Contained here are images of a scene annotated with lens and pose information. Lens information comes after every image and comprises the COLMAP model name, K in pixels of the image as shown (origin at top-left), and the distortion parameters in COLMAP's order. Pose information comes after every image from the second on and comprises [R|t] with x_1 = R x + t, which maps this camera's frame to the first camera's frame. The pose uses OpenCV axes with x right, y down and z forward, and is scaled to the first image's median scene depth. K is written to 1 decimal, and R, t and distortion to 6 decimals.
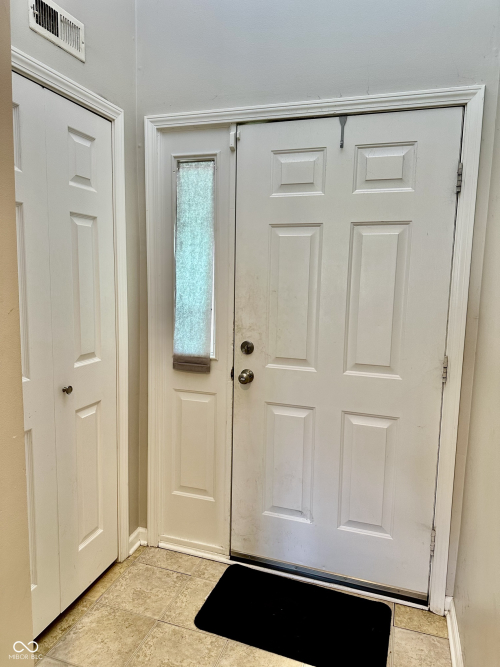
lens RADIAL K [[465.2, 0, 244.9], [0, 465.2, 333.8], [0, 0, 1]] dist [0.010057, -0.026106]
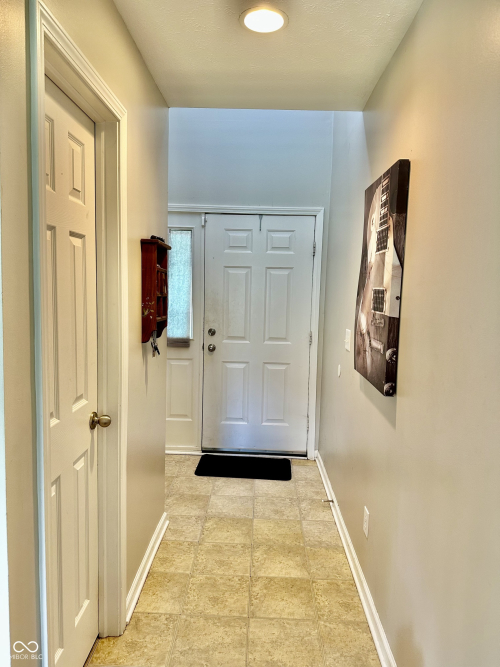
lens RADIAL K [[465.2, 0, 251.1], [0, 465.2, 332.7], [0, 0, 1]] dist [0.010057, -0.026106]
pose [[0.955186, -0.023159, 0.295099, -0.392060], [0.029799, 0.999393, -0.018023, 0.070799], [-0.294503, 0.026009, 0.955297, -0.812967]]
